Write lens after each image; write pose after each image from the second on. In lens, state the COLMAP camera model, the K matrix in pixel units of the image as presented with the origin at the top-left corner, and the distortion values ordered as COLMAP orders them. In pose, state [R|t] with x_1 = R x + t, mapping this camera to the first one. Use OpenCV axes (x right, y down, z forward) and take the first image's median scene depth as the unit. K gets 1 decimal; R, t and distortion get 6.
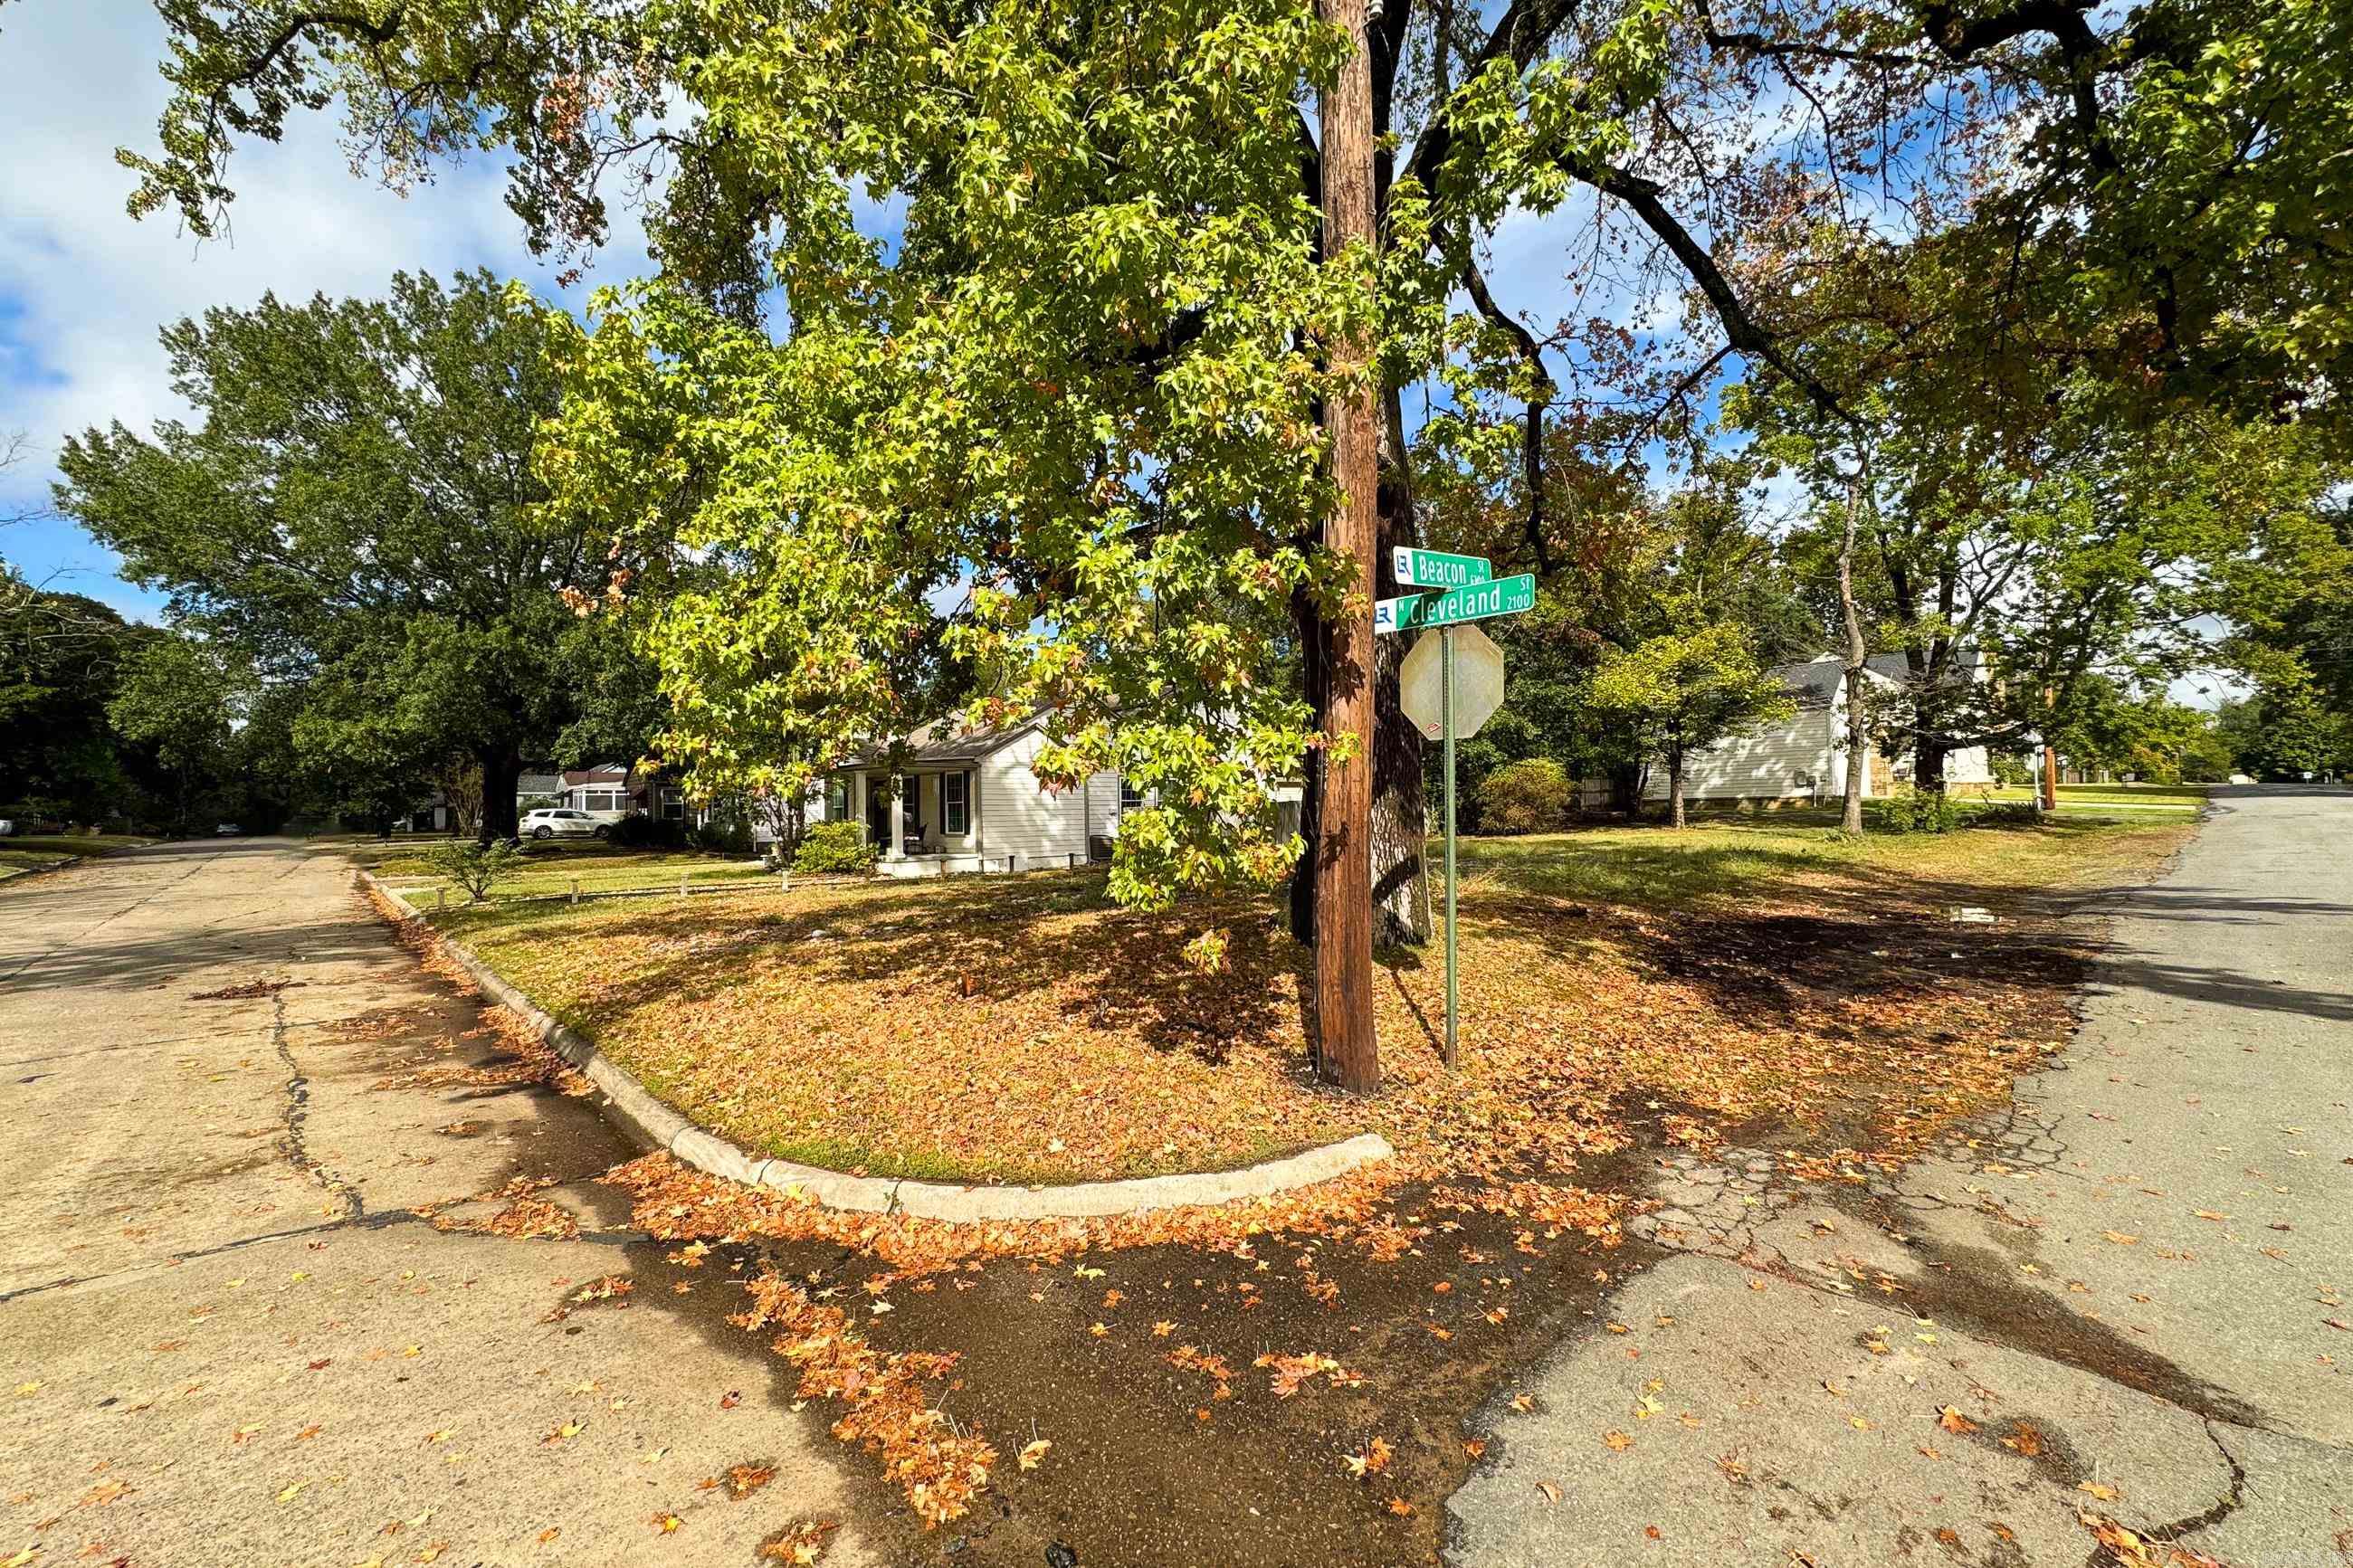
lens RADIAL K [[942.4, 0, 1168.1], [0, 942.4, 821.5], [0, 0, 1]] dist [0.000481, -0.000579]
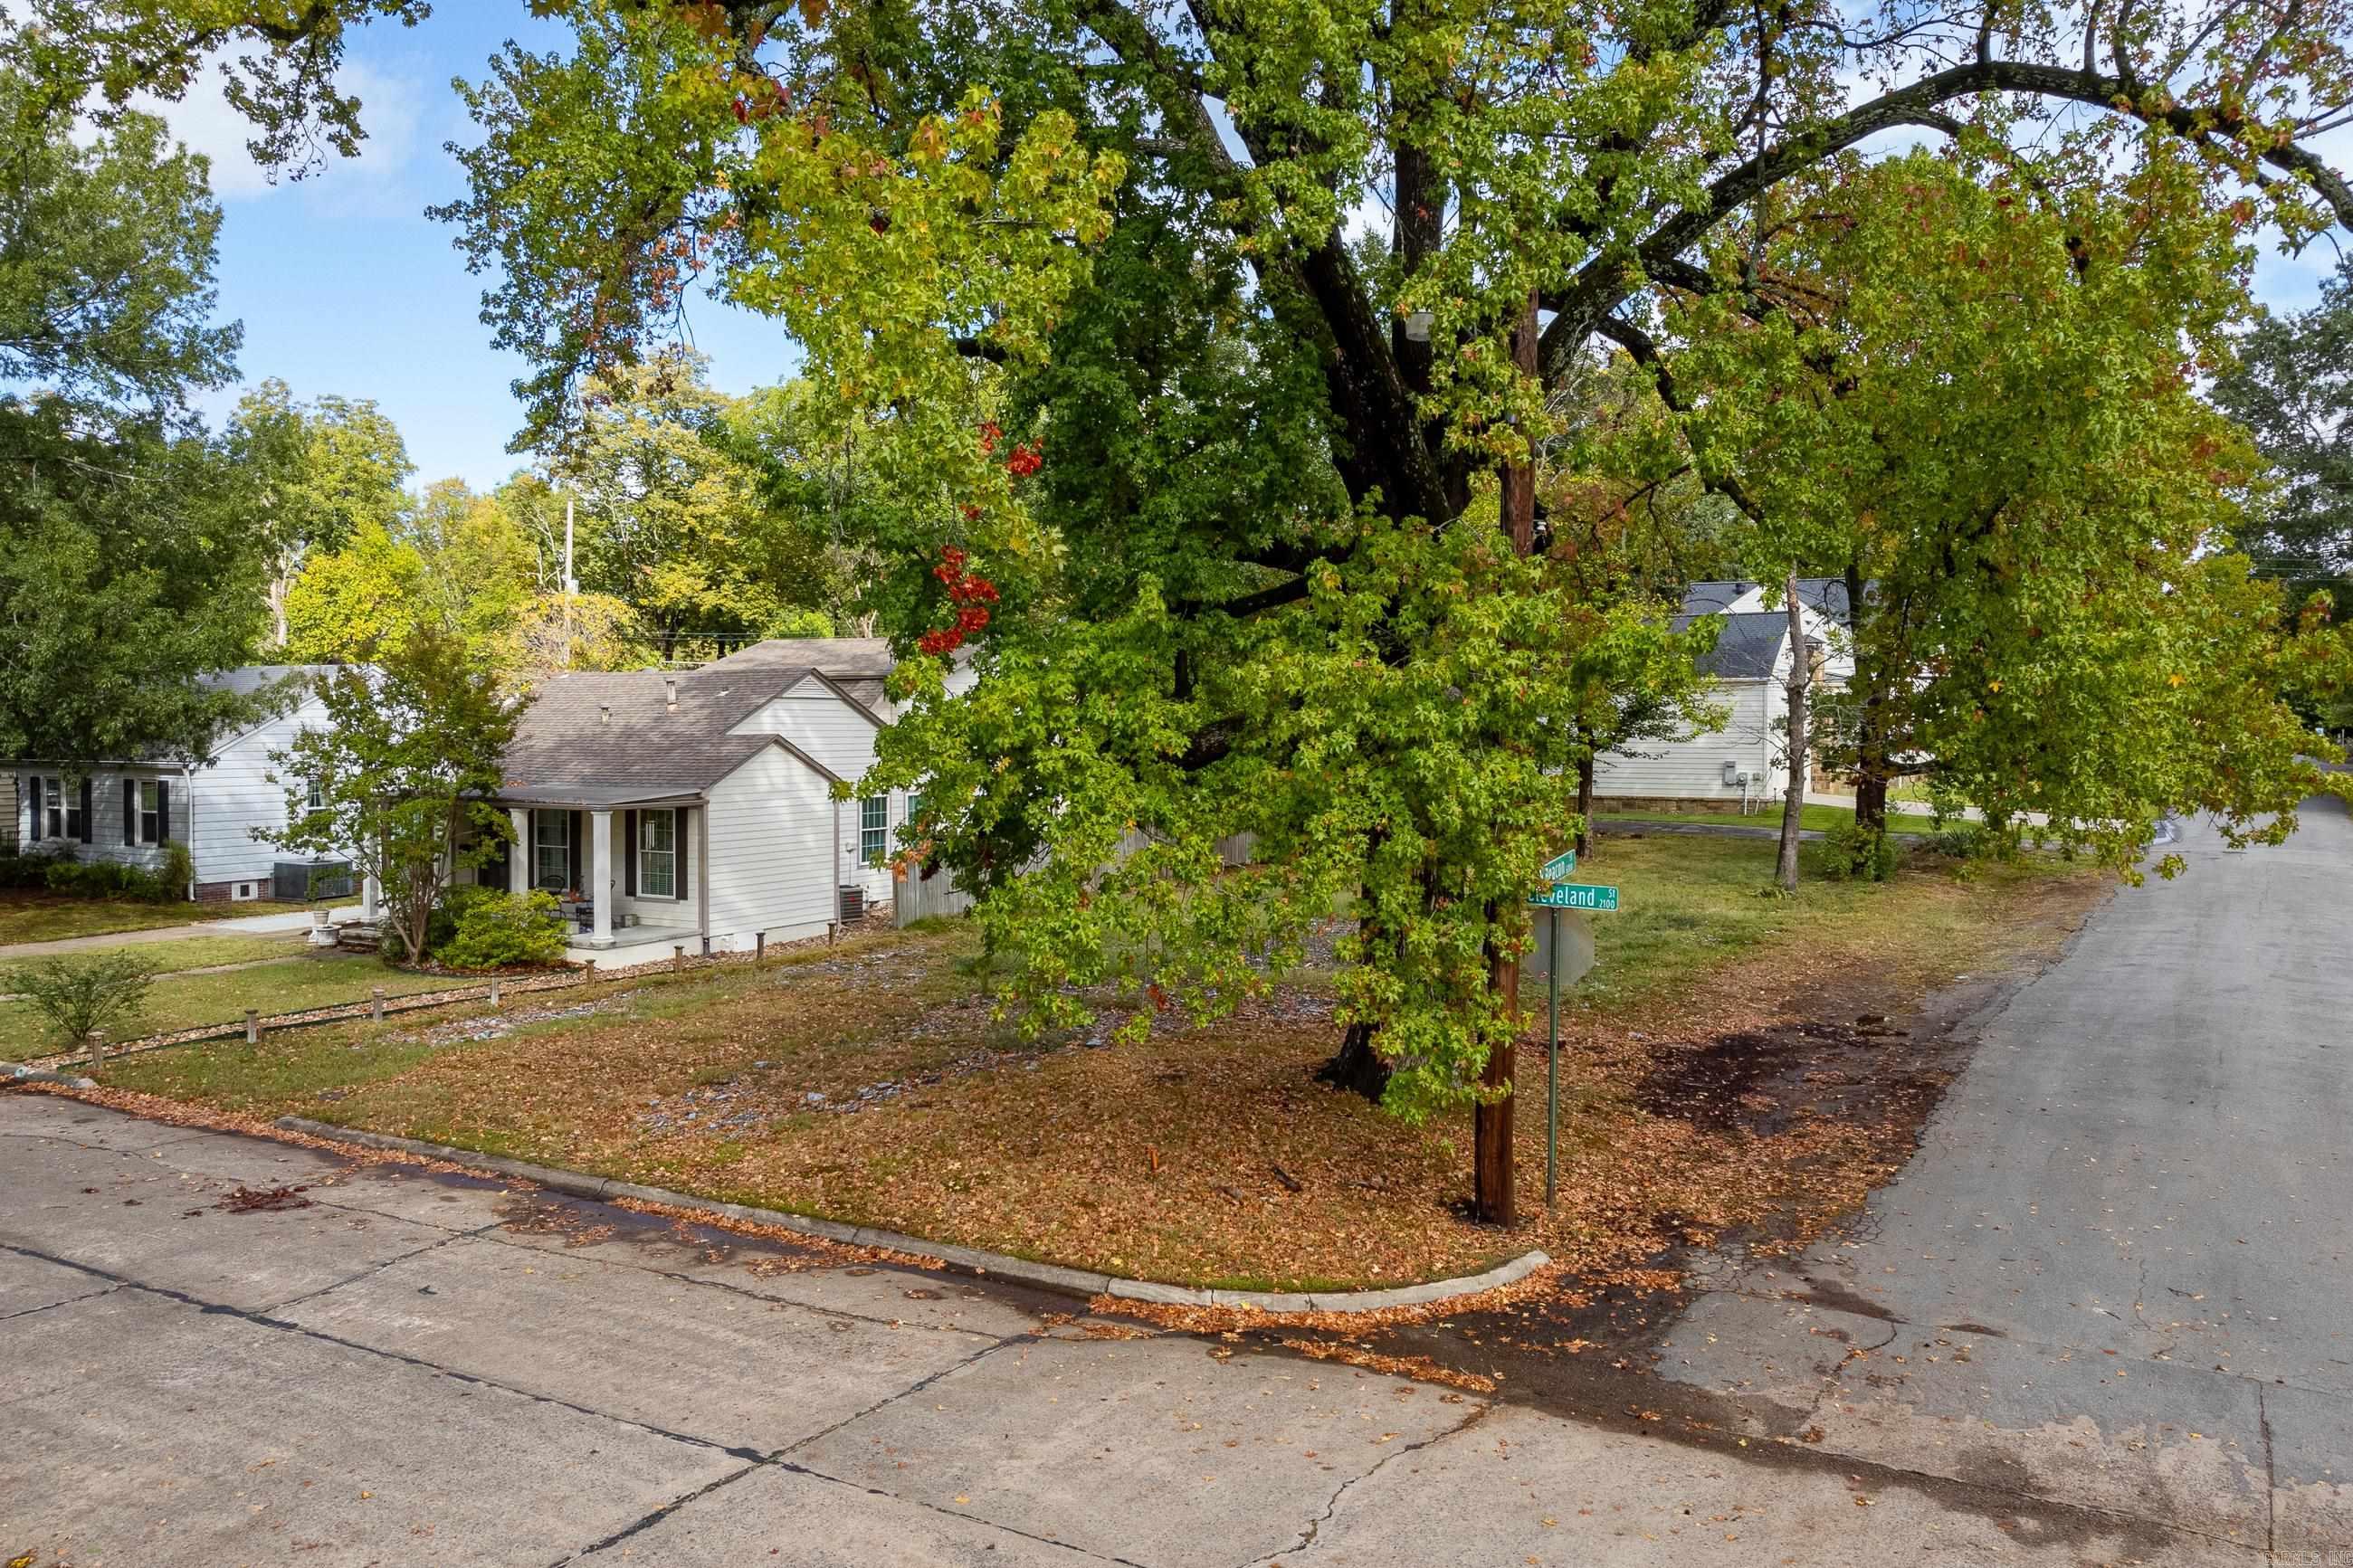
lens RADIAL K [[1772.9, 0, 1181.4], [0, 1772.9, 791.8], [0, 0, 1]] dist [0.013264, -0.001693]
pose [[0.955812, 0.007457, 0.293886, -1.166346], [-0.015713, 0.999545, 0.025742, -0.489275], [-0.293560, -0.029222, 0.955494, -1.595318]]
